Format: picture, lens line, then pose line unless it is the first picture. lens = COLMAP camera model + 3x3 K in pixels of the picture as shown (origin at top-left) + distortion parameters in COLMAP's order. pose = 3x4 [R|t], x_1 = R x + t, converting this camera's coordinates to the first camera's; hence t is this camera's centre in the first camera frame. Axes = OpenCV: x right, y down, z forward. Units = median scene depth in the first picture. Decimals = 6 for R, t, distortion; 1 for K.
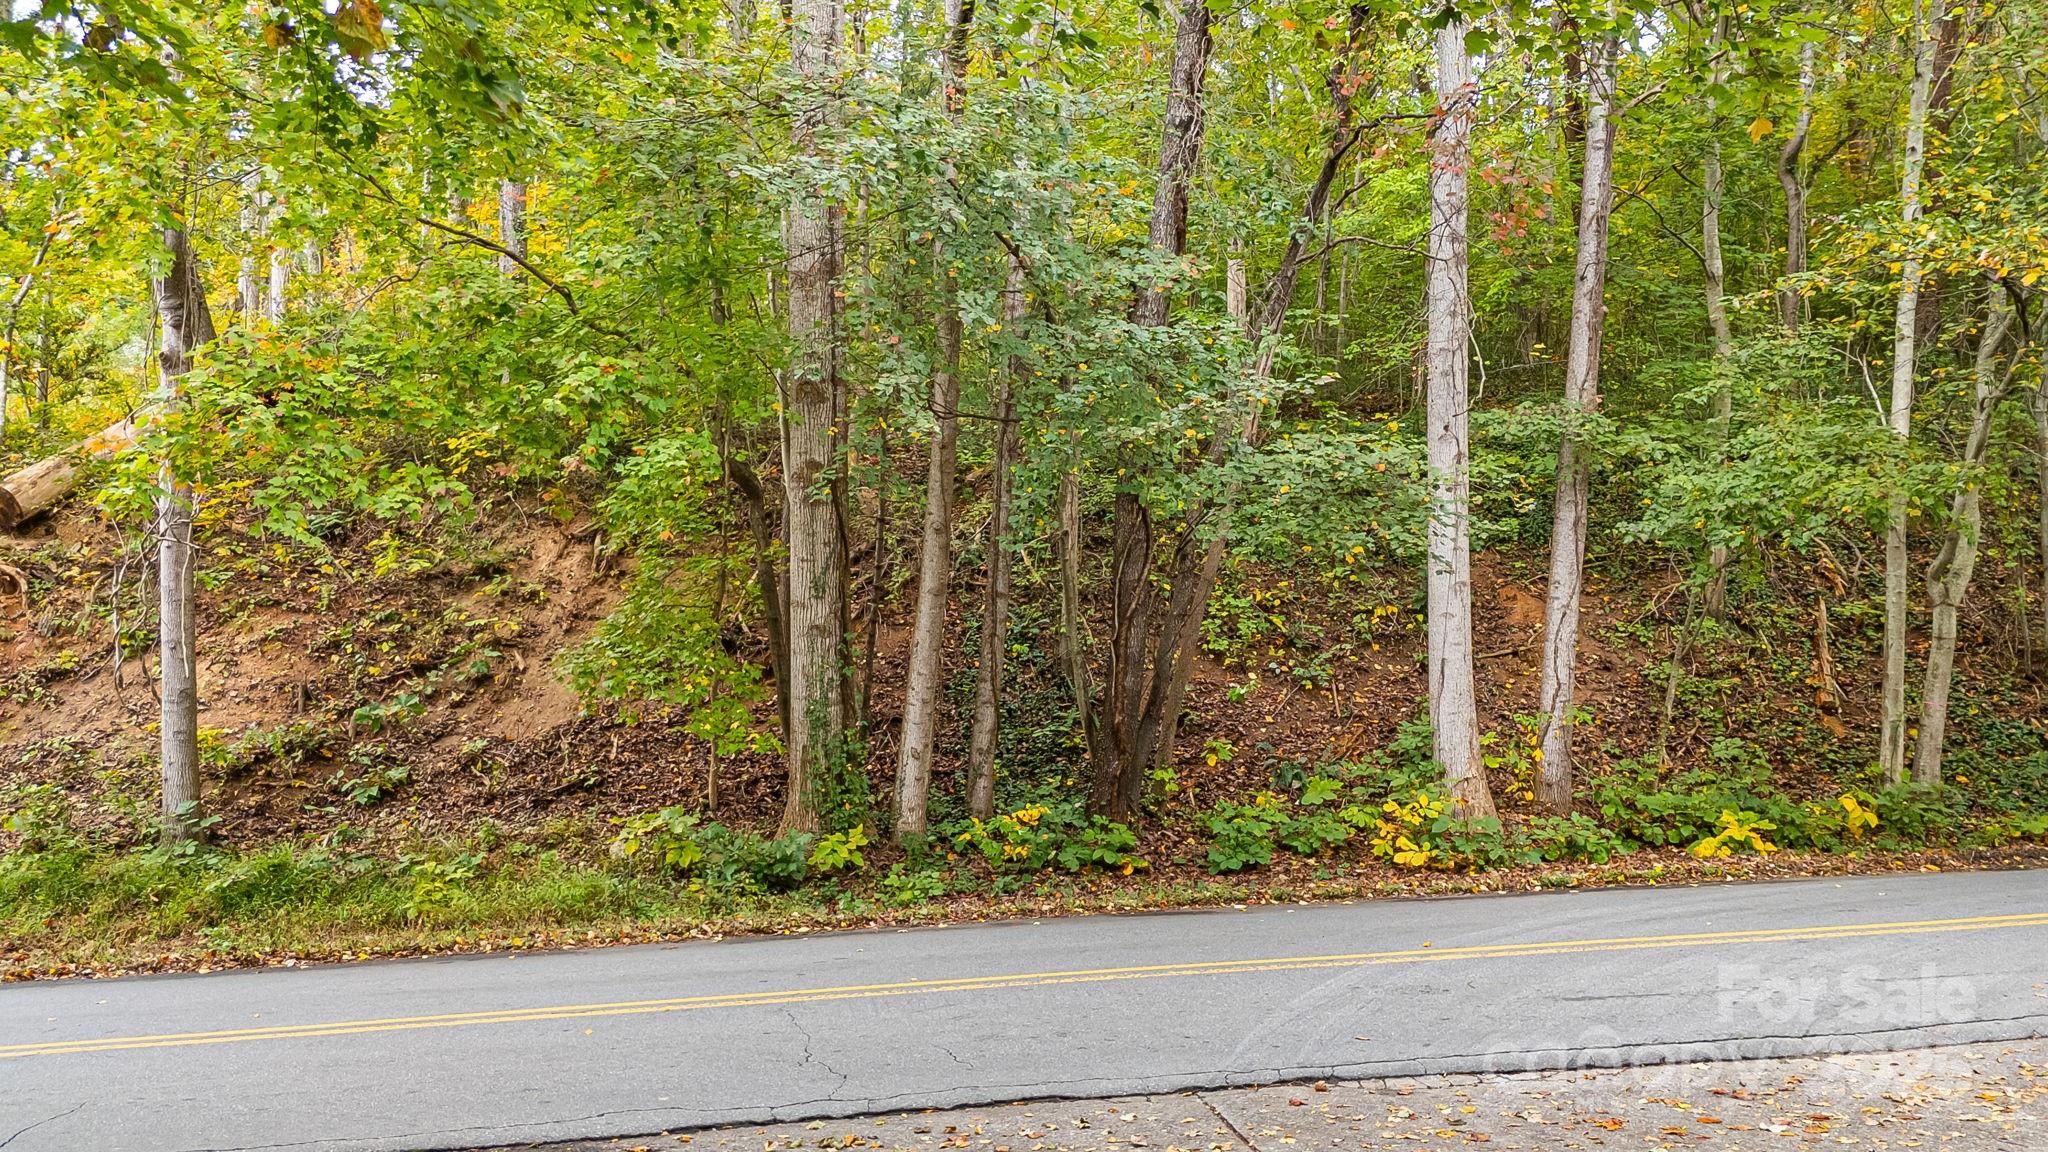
lens RADIAL K [[1541.1, 0, 1067.4], [0, 1541.1, 579.8], [0, 0, 1]] dist [0.195687, -0.463385]
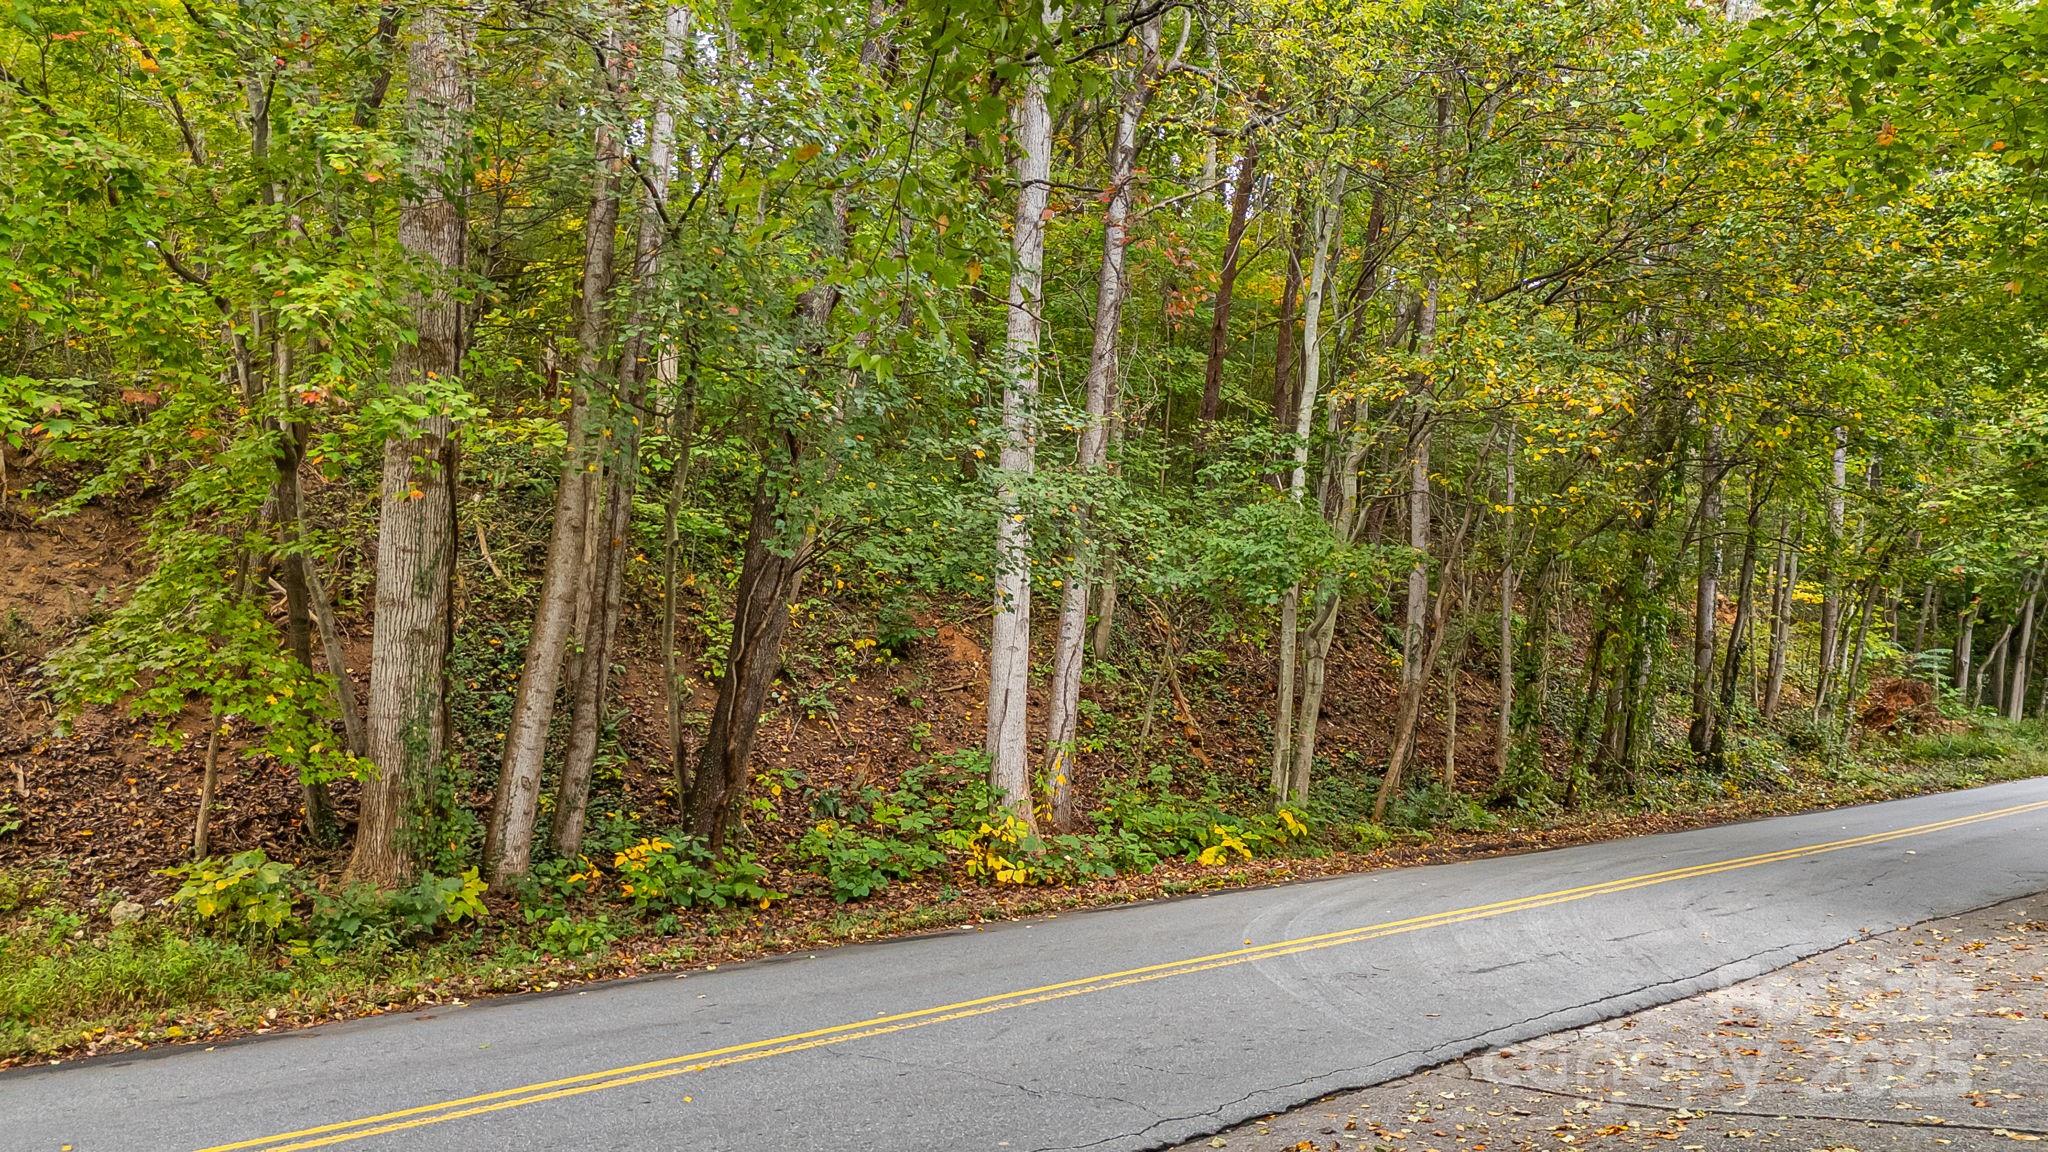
lens RADIAL K [[1531.9, 0, 1026.9], [0, 1531.9, 583.1], [0, 0, 1]] dist [0.073824, -0.064102]
pose [[0.825421, 0.066130, 0.560631, -0.359699], [-0.049620, 0.997770, -0.044638, 0.025242], [-0.562333, 0.009026, 0.826862, 0.127913]]
